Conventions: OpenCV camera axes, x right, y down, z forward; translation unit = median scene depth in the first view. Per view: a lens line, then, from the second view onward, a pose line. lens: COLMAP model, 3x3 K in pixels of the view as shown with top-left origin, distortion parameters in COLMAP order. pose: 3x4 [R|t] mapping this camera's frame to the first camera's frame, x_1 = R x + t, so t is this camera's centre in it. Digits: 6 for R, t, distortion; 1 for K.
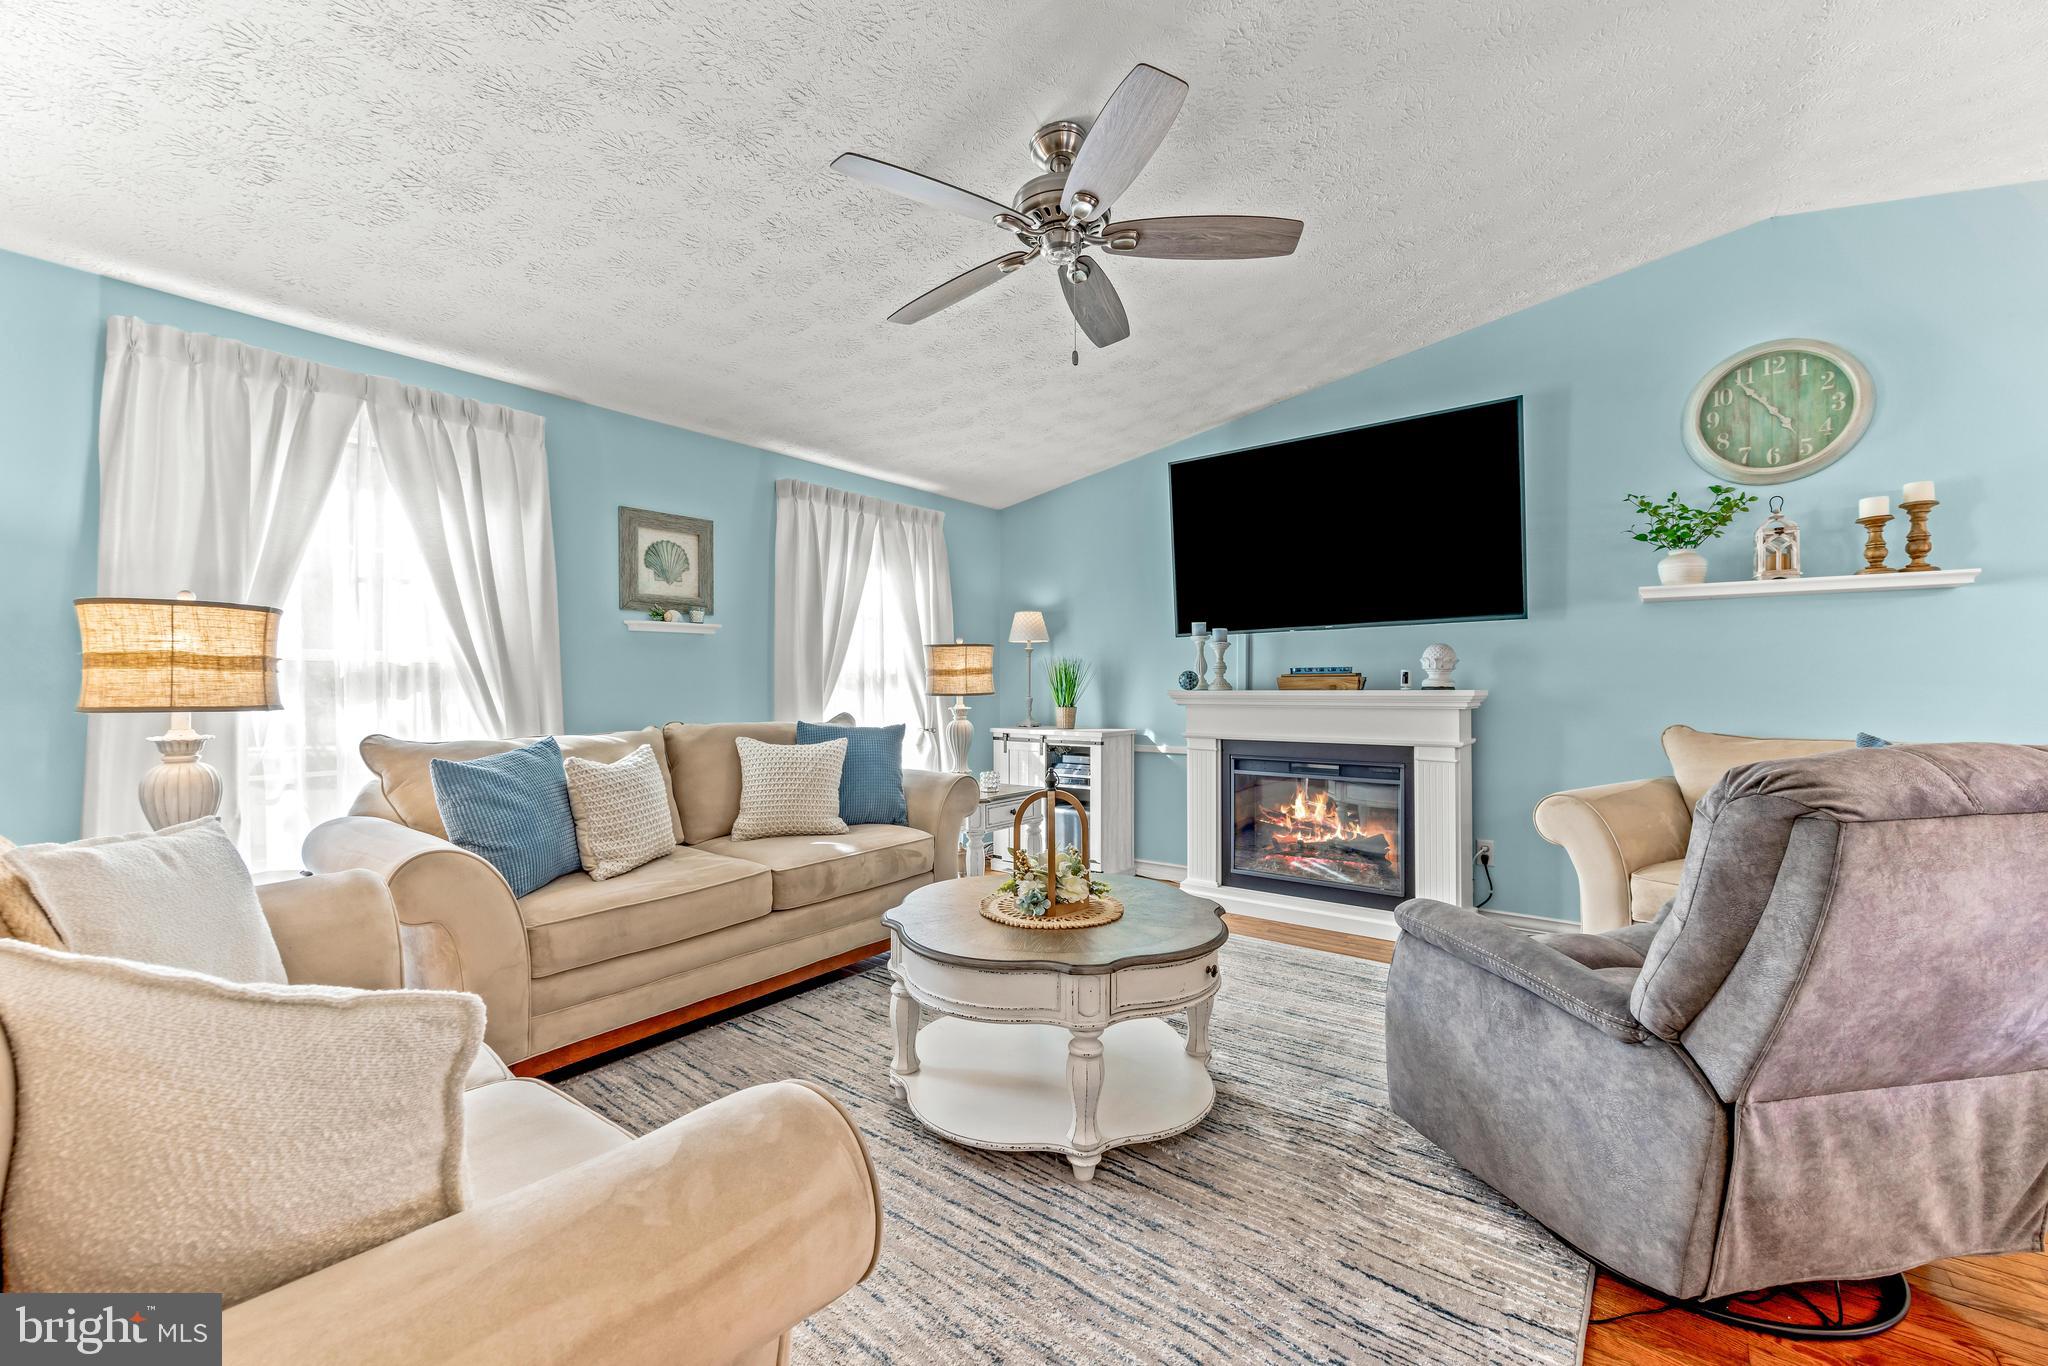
lens RADIAL K [[820.7, 0, 1024.0], [0, 820.7, 683.0], [0, 0, 1]] dist [-0.002556, -0.000021]
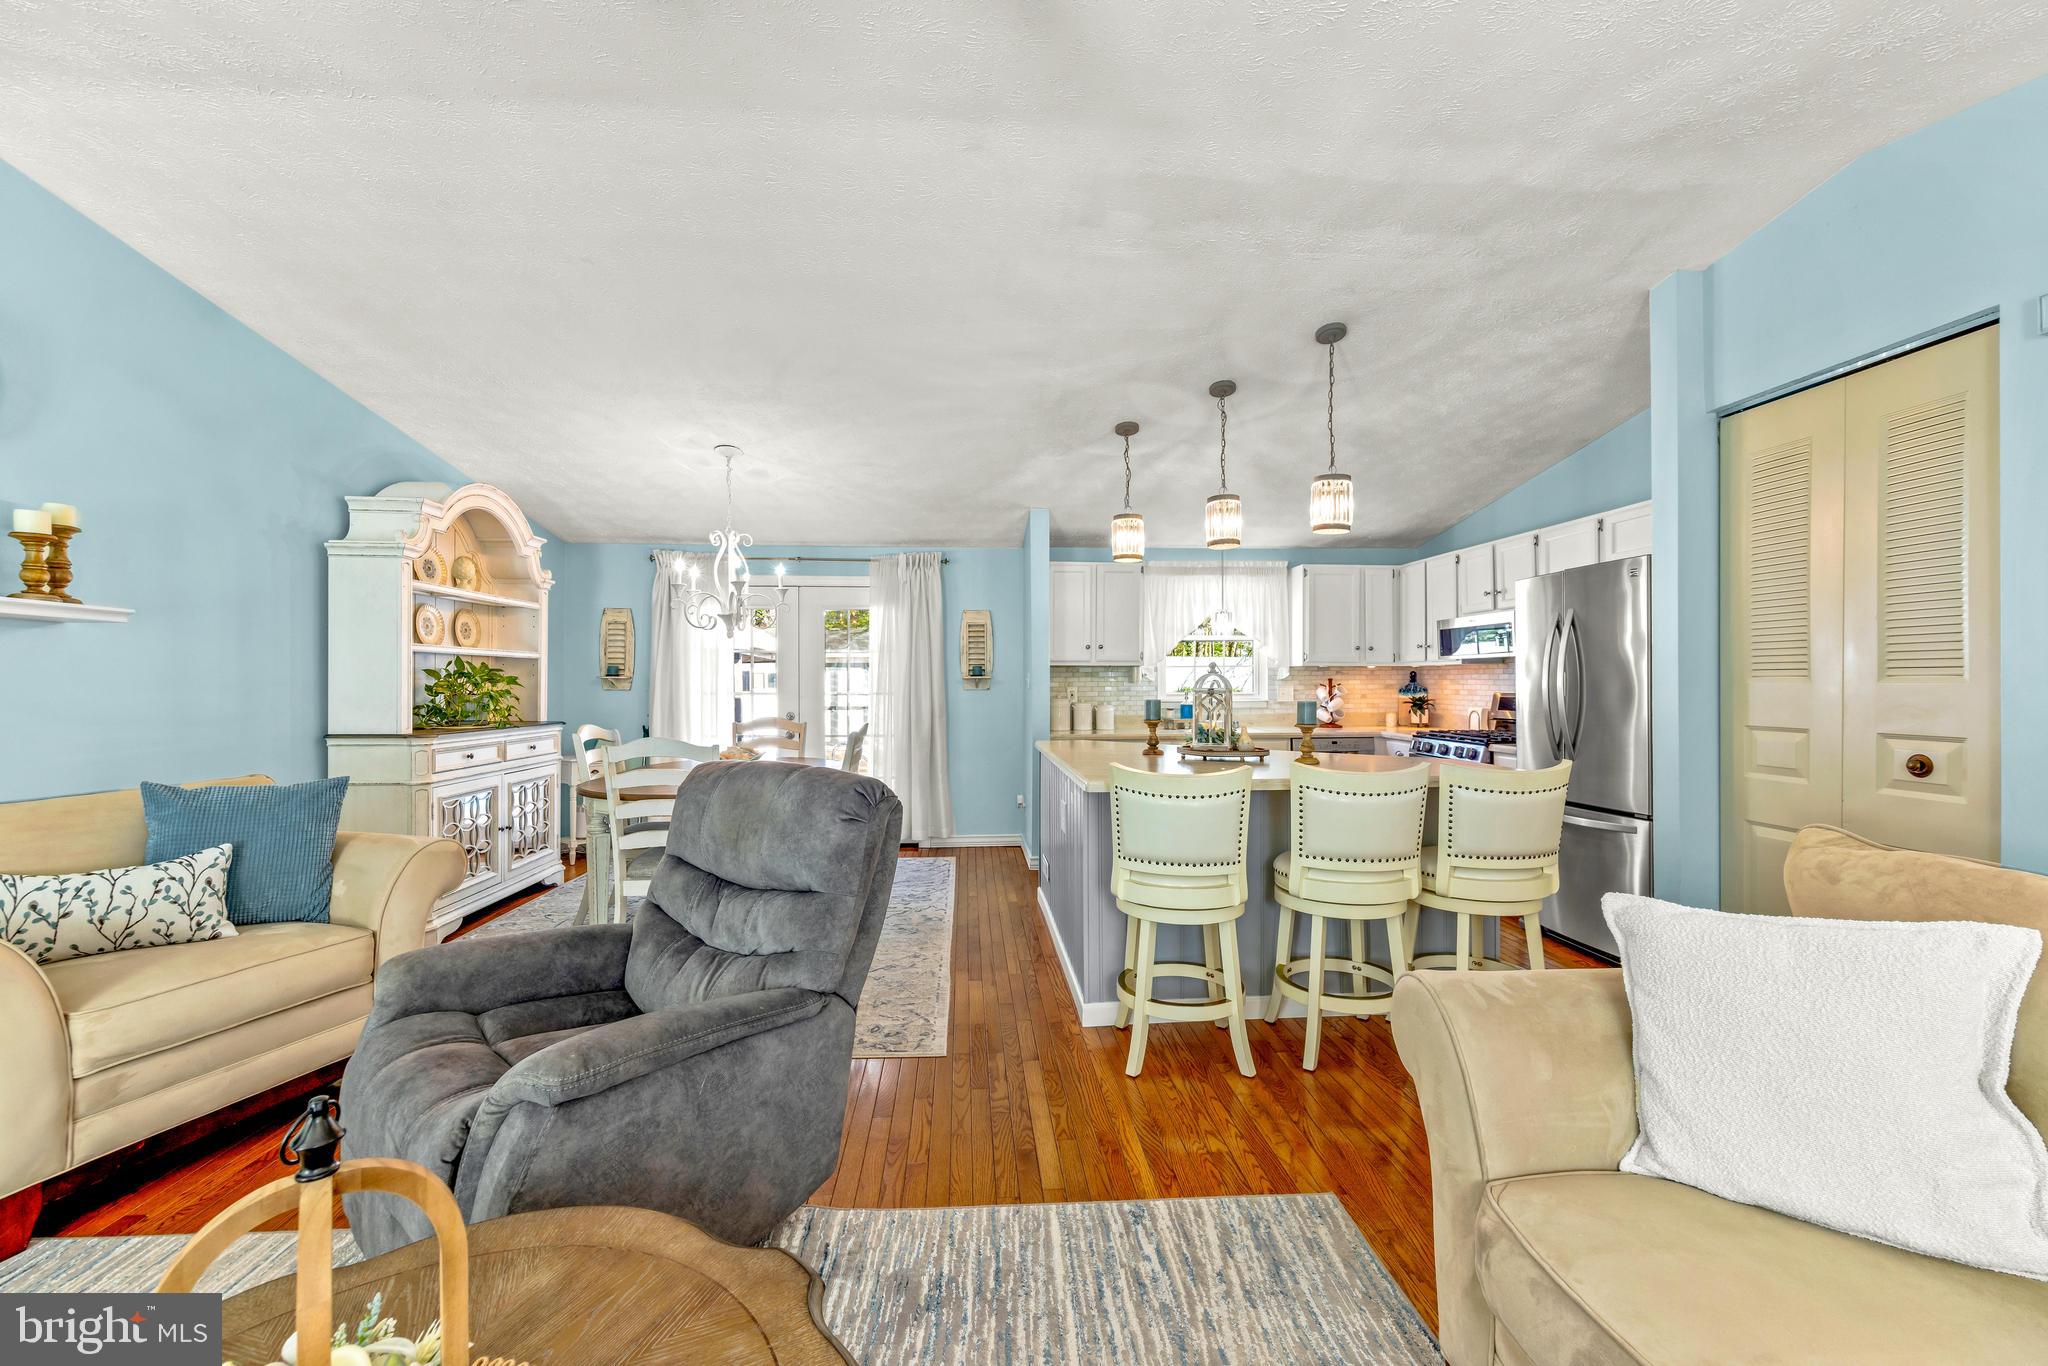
lens RADIAL K [[806.2, 0, 1016.4], [0, 806.2, 682.7], [0, 0, 1]] dist [-0.009851, -0.006966]
pose [[-0.655133, 0.008685, 0.755464, -0.238840], [0.006917, 0.999961, -0.005497, -0.030016], [-0.755482, 0.001625, -0.655168, 0.681035]]
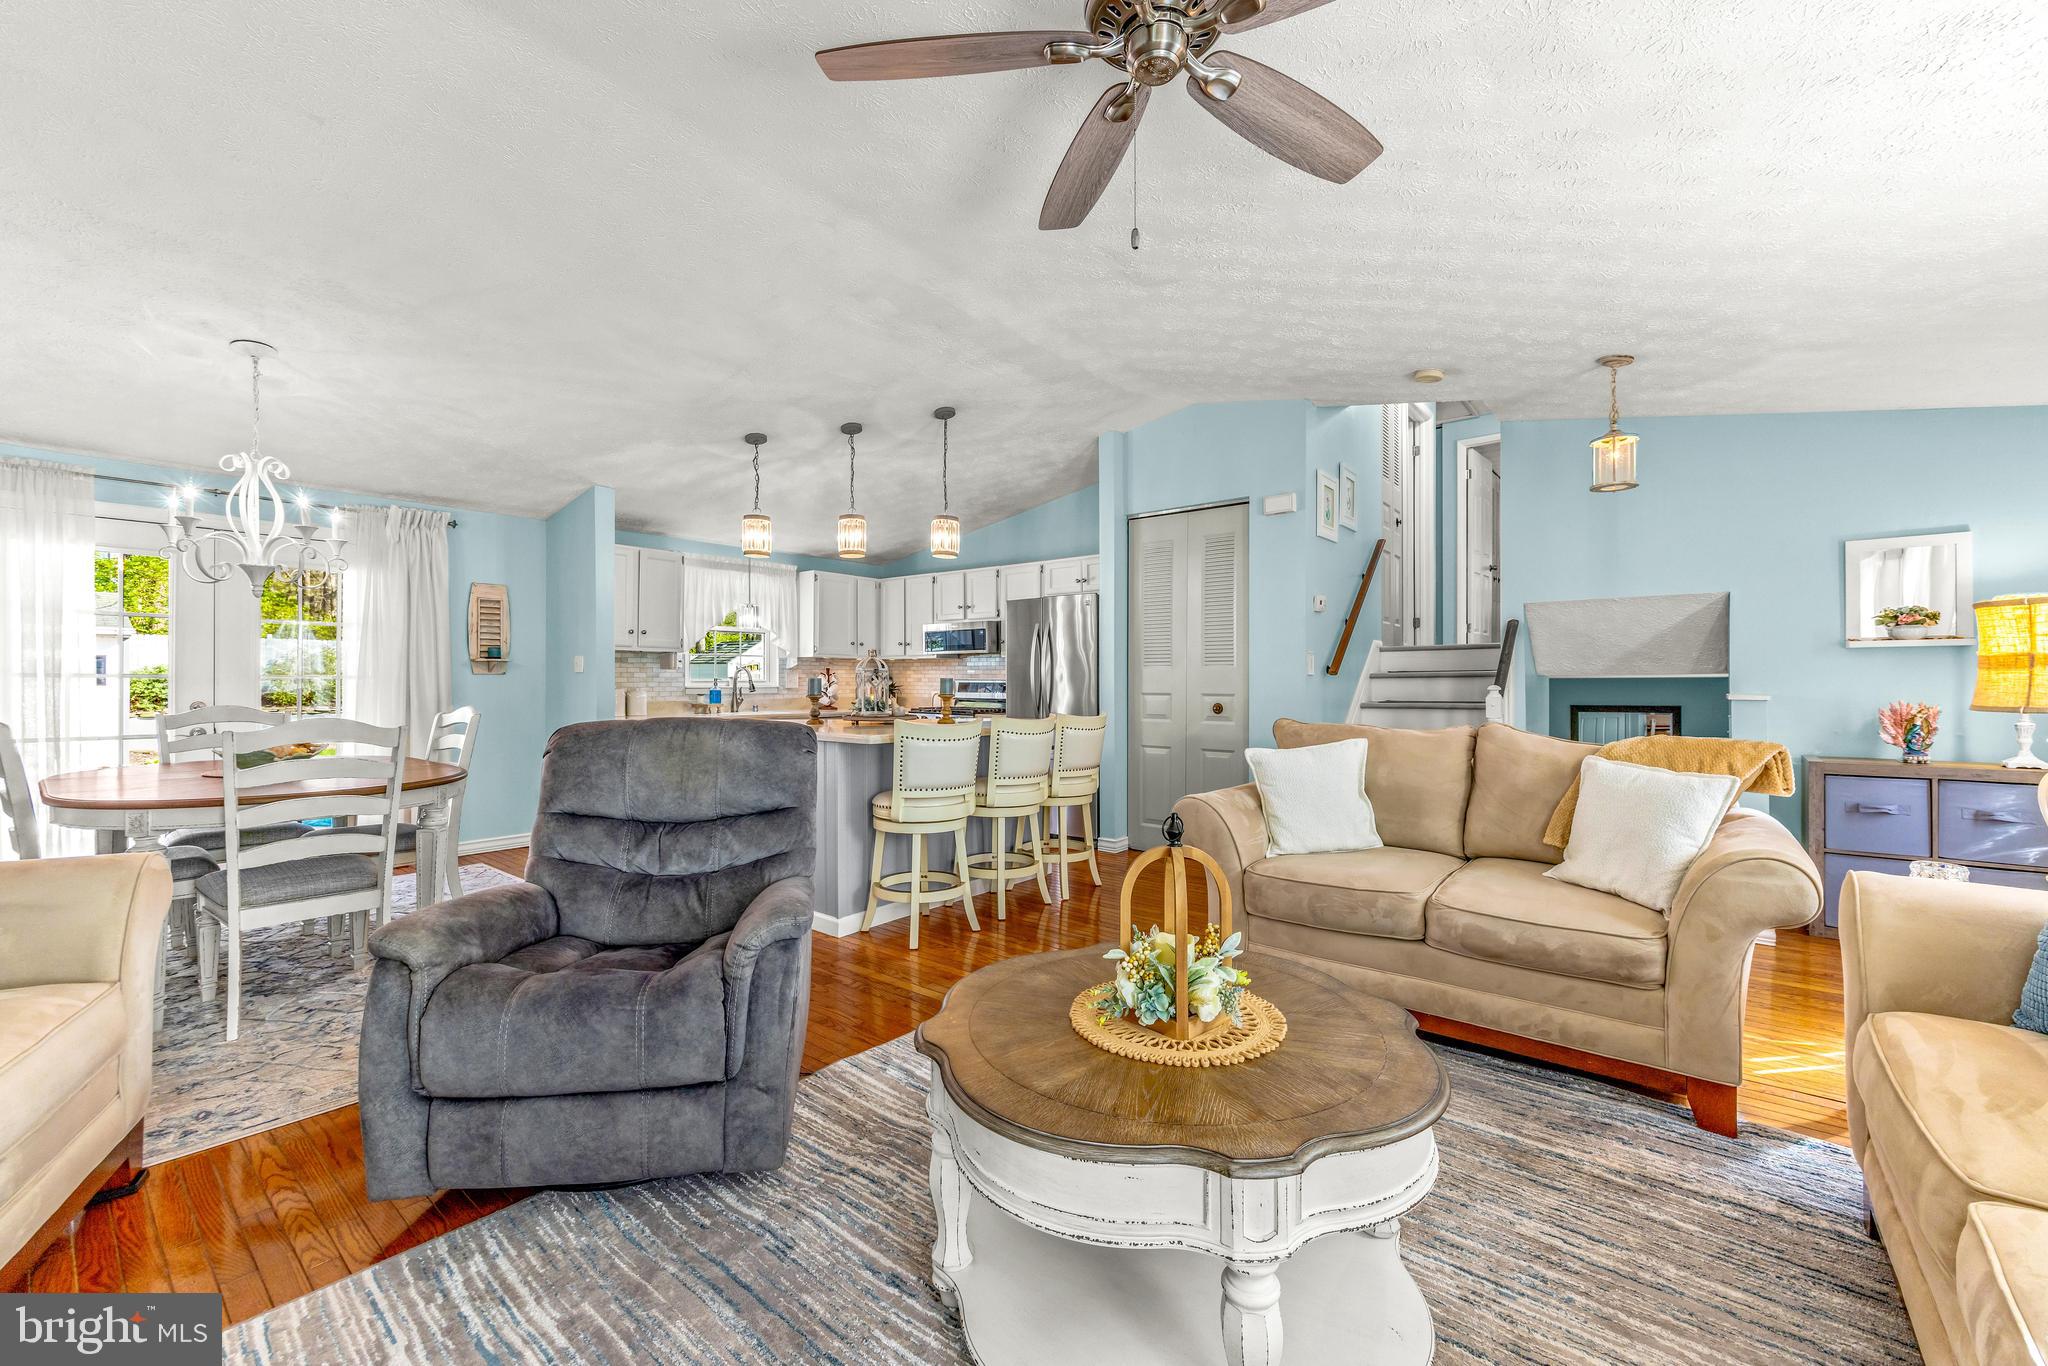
lens RADIAL K [[806.2, 0, 1016.4], [0, 806.2, 682.7], [0, 0, 1]] dist [-0.009851, -0.006966]
pose [[-0.999351, 0.004356, 0.035752, 0.102579], [0.004412, 0.999989, 0.001493, -0.004395], [-0.035745, 0.001650, -0.999360, 1.134747]]
